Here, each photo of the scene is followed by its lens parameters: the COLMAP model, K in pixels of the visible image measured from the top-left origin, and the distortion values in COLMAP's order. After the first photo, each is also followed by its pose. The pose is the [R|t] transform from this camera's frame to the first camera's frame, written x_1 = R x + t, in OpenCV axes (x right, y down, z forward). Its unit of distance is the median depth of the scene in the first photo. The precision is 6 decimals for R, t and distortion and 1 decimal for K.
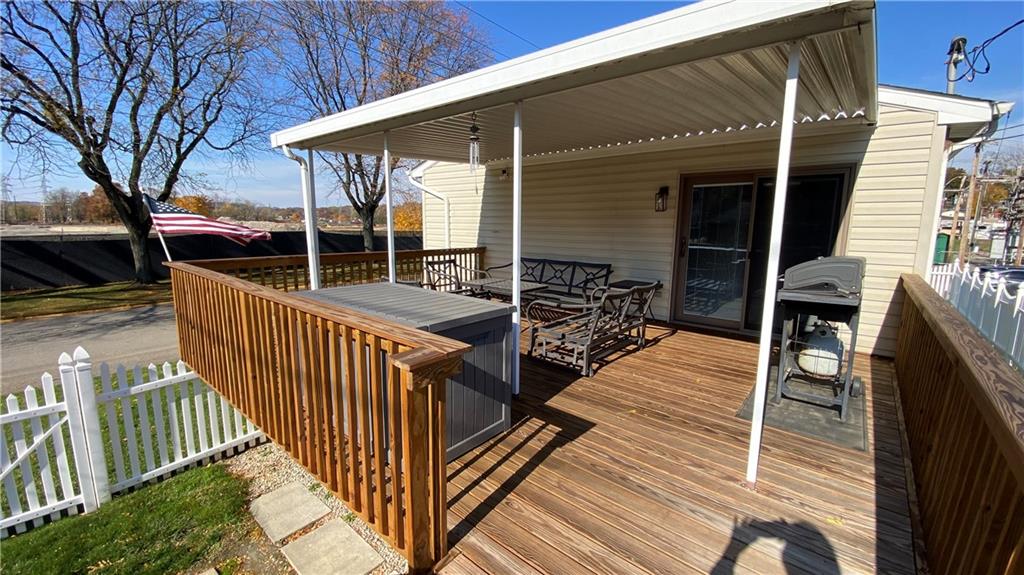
lens RADIAL K [[415.6, 0, 516.6], [0, 415.6, 290.1], [0, 0, 1]] dist [0.004449, -0.011473]
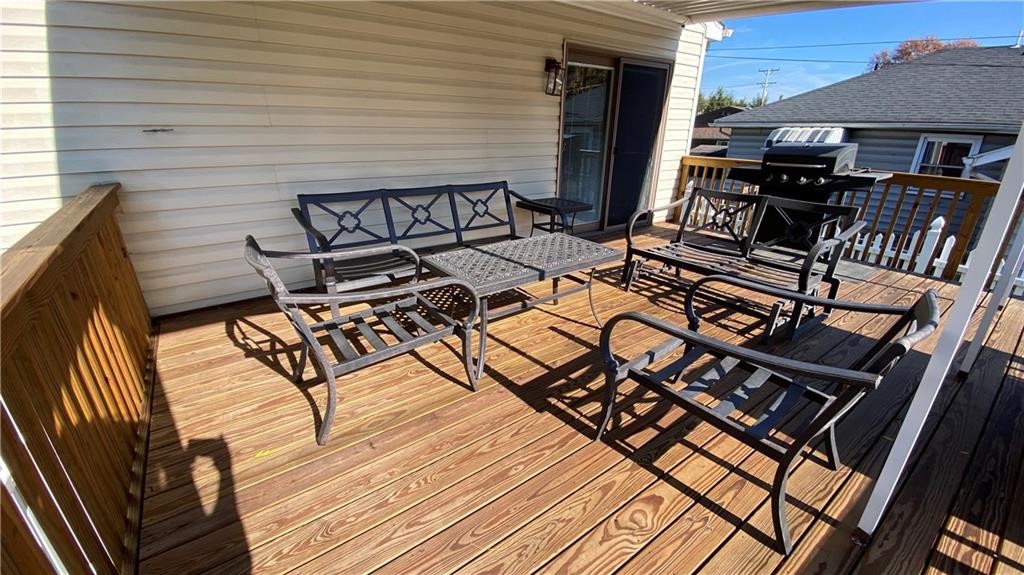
lens RADIAL K [[415.6, 0, 503.7], [0, 415.6, 297.9], [0, 0, 1]] dist [0.004449, -0.011473]
pose [[0.218788, -0.370788, 0.902579, -0.413258], [0.155486, 0.926418, 0.342891, -0.112435], [-0.963305, 0.065318, 0.260342, 0.830785]]
